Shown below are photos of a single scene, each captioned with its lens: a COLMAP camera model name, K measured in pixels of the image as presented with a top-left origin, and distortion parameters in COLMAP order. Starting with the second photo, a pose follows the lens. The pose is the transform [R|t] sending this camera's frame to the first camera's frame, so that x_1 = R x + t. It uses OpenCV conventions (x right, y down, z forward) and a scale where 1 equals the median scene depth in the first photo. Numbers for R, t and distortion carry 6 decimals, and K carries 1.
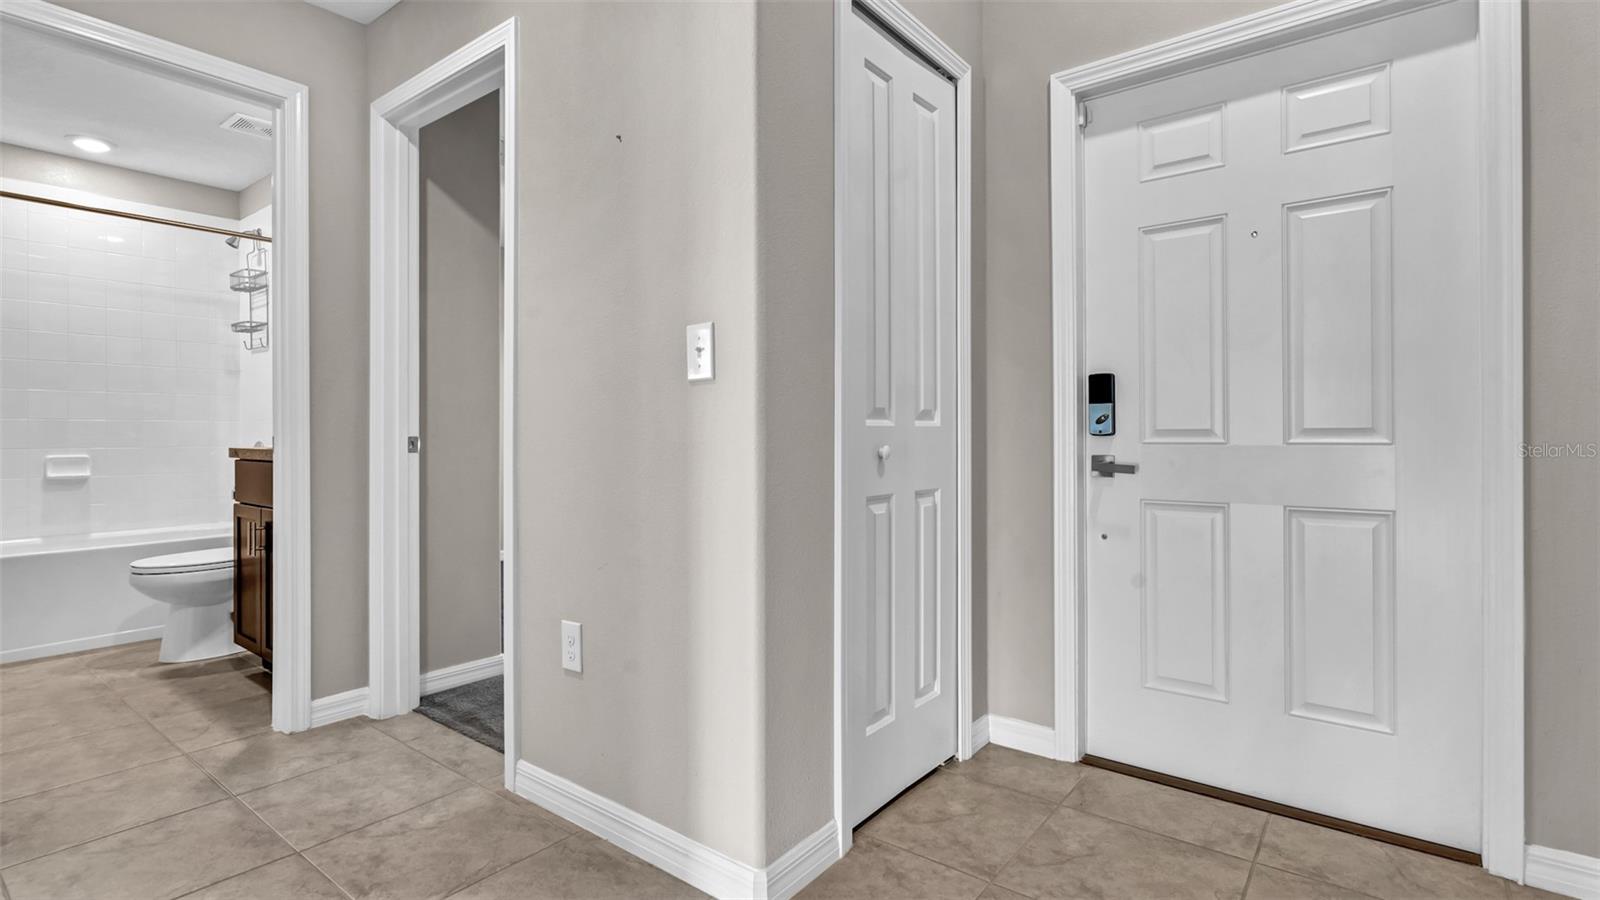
lens RADIAL K [[754.9, 0, 800.0], [0, 754.9, 450.0], [0, 0, 1]] dist [0.000026, -0.000388]
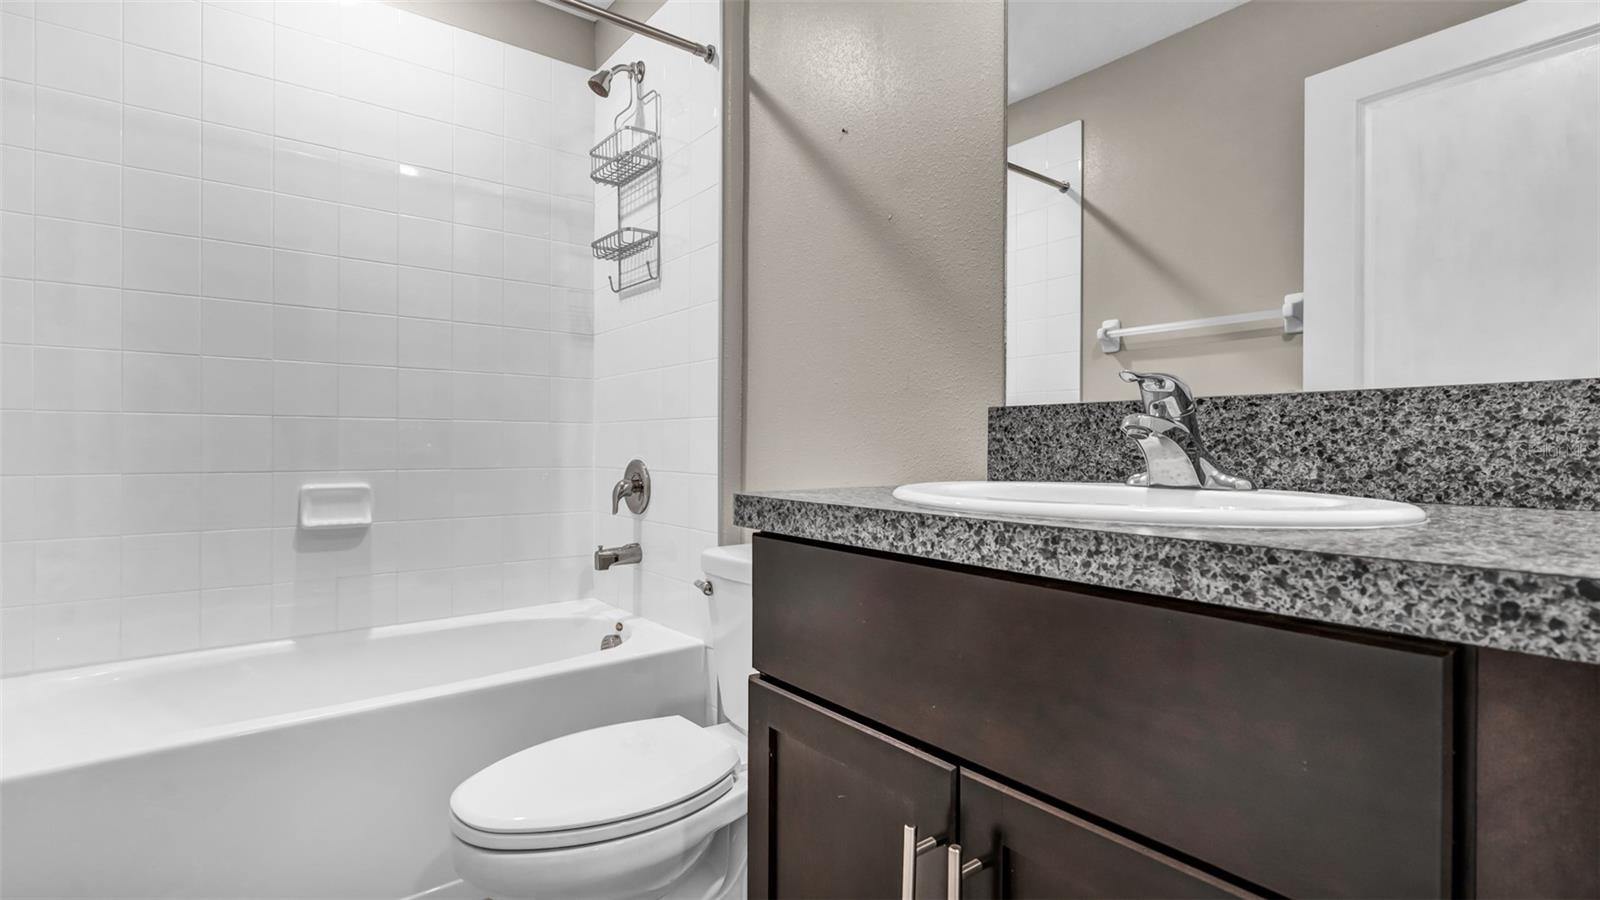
lens RADIAL K [[754.9, 0, 800.0], [0, 754.9, 450.0], [0, 0, 1]] dist [0.000026, -0.000388]
pose [[0.970266, 0.006048, -0.241965, -0.521035], [-0.007768, 0.999951, -0.006157, -0.016410], [0.241915, 0.007854, 0.970266, 0.558728]]
